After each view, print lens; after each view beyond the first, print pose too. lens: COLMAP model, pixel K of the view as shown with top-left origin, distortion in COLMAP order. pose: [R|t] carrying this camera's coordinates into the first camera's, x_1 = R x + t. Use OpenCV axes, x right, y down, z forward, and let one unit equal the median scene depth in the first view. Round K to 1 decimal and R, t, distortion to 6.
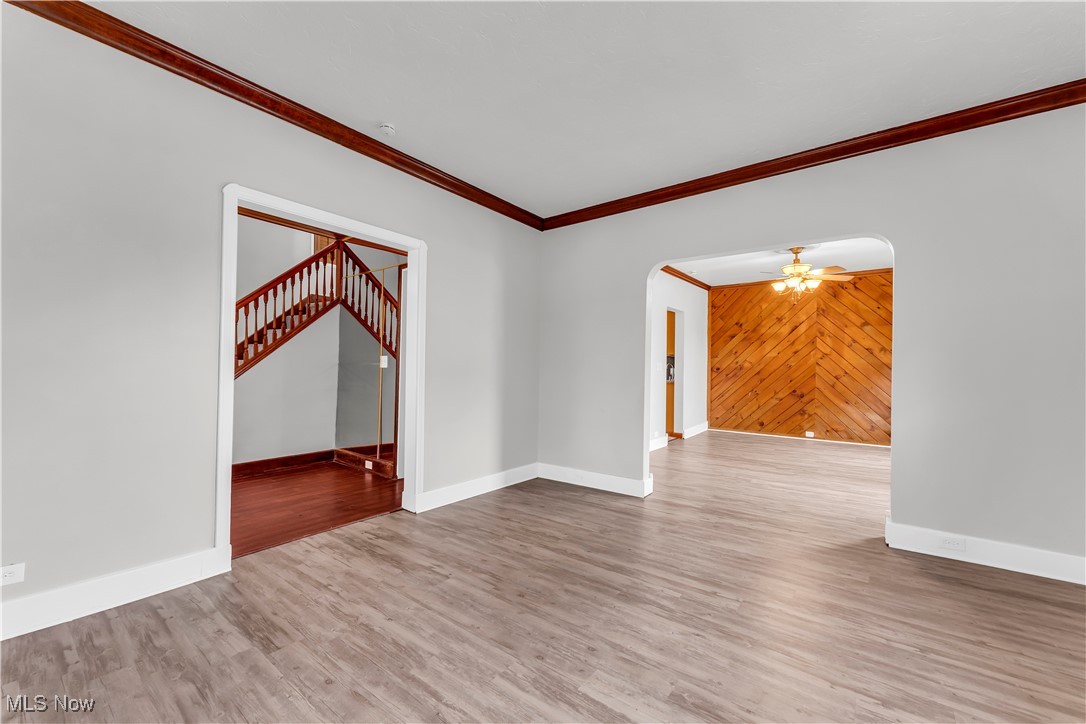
lens RADIAL K [[436.6, 0, 542.6], [0, 436.6, 364.7], [0, 0, 1]] dist [0.004841, 0.000150]
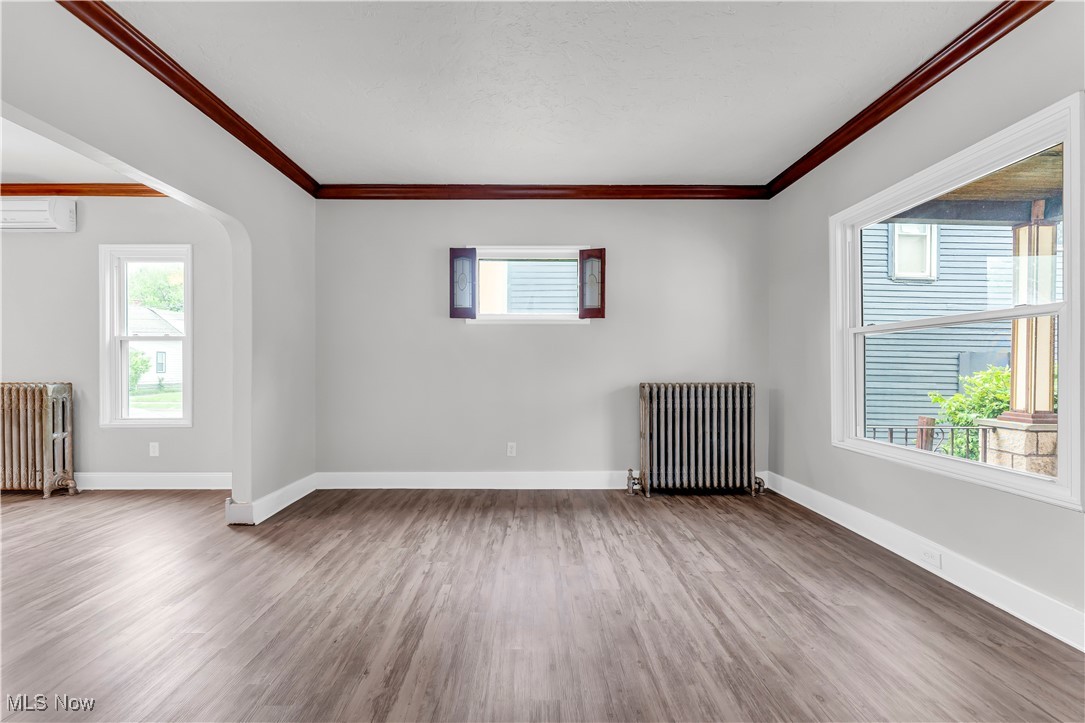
lens RADIAL K [[436.2, 0, 540.6], [0, 436.2, 365.3], [0, 0, 1]] dist [0.004841, 0.000150]
pose [[-0.615343, -0.012966, 0.788152, -0.740953], [-0.019227, 0.999814, 0.001437, 0.023741], [-0.788025, -0.014269, -0.615478, 1.793780]]
